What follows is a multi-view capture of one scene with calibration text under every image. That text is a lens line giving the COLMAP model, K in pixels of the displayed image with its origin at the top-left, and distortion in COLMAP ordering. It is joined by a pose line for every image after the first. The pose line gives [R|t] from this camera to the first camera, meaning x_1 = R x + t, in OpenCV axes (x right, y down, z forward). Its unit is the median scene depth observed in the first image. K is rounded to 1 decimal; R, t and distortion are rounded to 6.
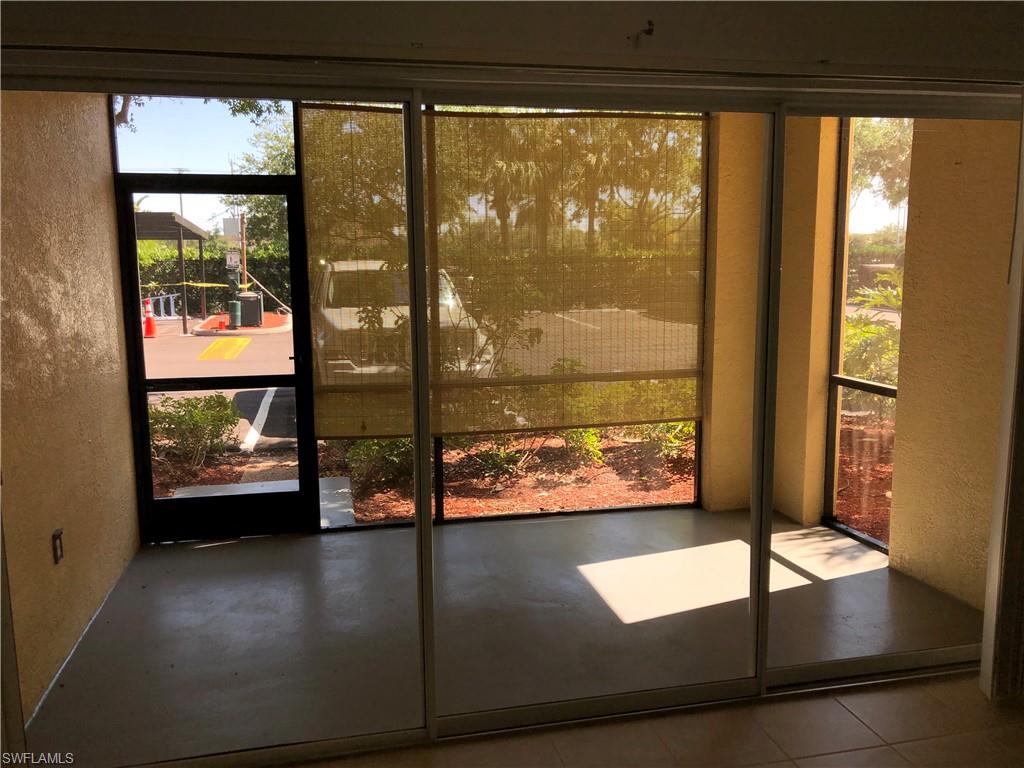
lens RADIAL K [[822.6, 0, 512.0], [0, 822.6, 384.0], [0, 0, 1]] dist [0.033392, -0.003667]
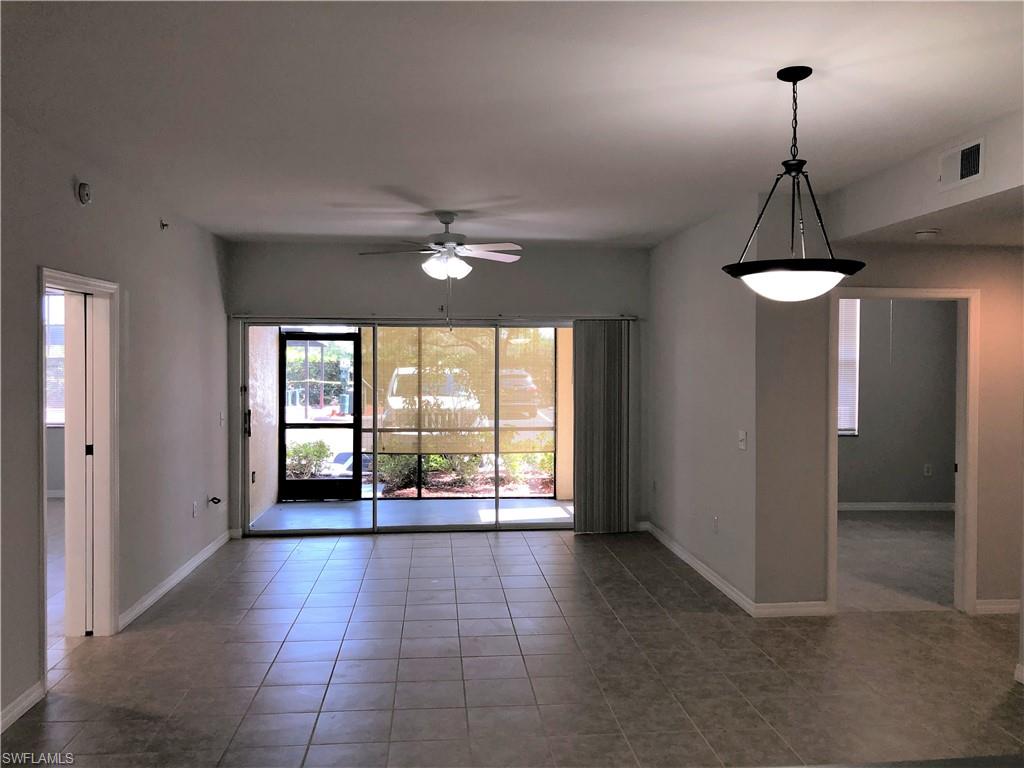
lens RADIAL K [[833.5, 0, 521.9], [0, 833.5, 385.1], [0, 0, 1]] dist [0.132335, -0.231183]
pose [[0.991880, 0.016145, -0.126149, 0.352940], [-0.031260, 0.992429, -0.118771, 0.107438], [0.123276, 0.121750, 0.984876, -0.873930]]
